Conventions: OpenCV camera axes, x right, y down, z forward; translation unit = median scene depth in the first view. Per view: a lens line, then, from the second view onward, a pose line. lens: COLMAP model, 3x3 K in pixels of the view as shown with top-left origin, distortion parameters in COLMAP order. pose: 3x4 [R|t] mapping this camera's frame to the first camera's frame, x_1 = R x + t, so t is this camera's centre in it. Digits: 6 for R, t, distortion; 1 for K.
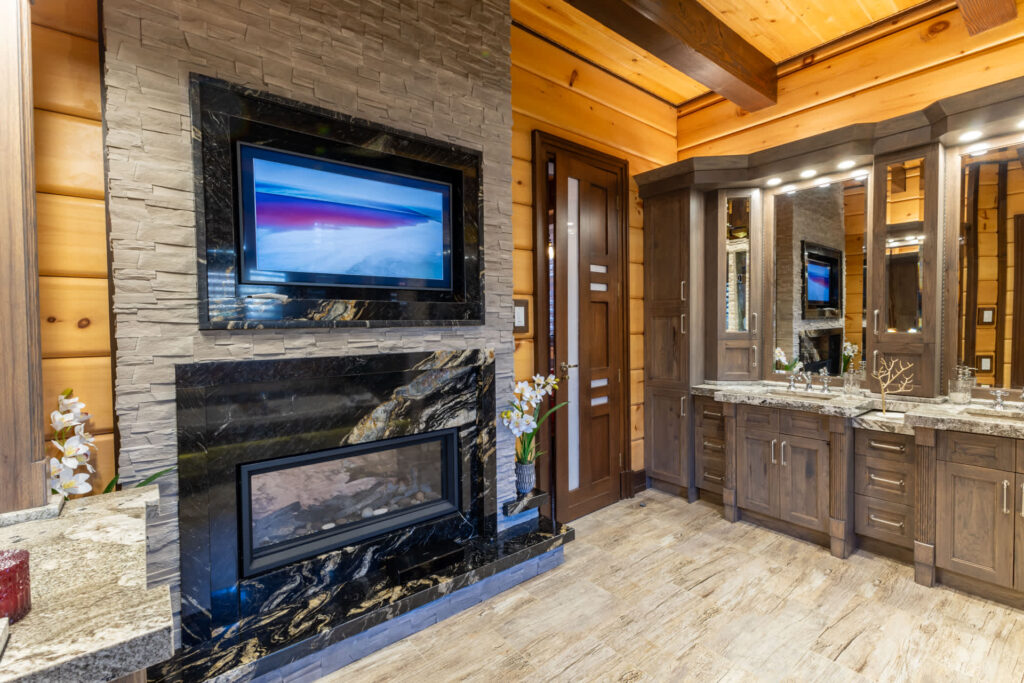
lens RADIAL K [[446.1, 0, 515.7], [0, 446.1, 338.5], [0, 0, 1]] dist [0.012971, -0.004455]
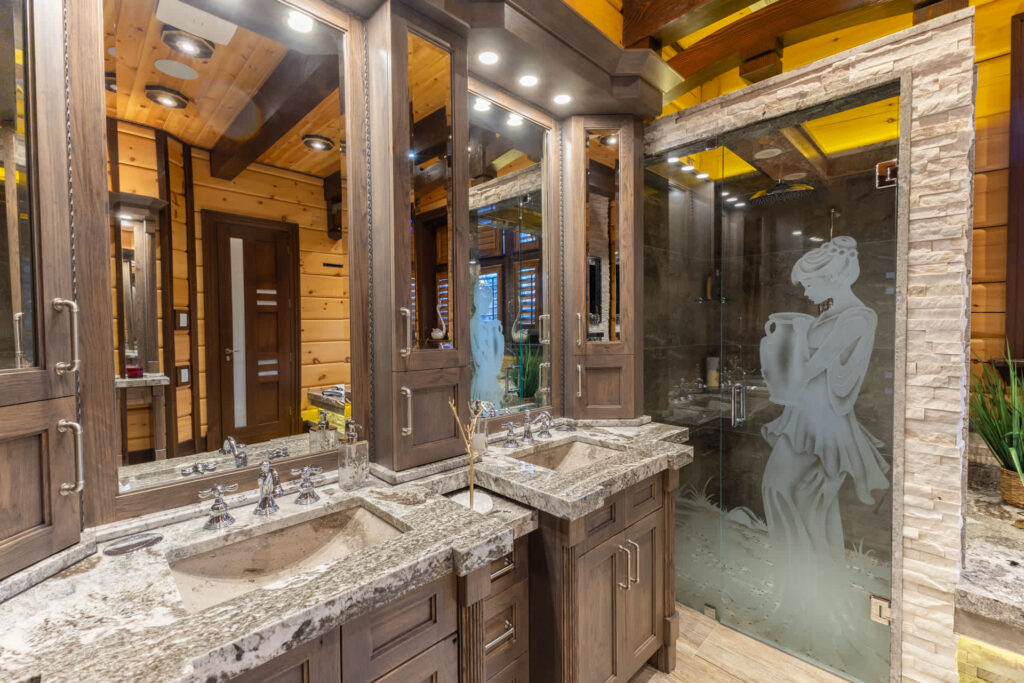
lens RADIAL K [[446.1, 0, 512.5], [0, 446.1, 339.2], [0, 0, 1]] dist [0.012971, -0.004455]
pose [[-0.085295, -0.032198, 0.995835, 0.142089], [0.038669, 0.998618, 0.035600, -0.019745], [-0.995605, 0.041544, -0.083932, 0.452565]]
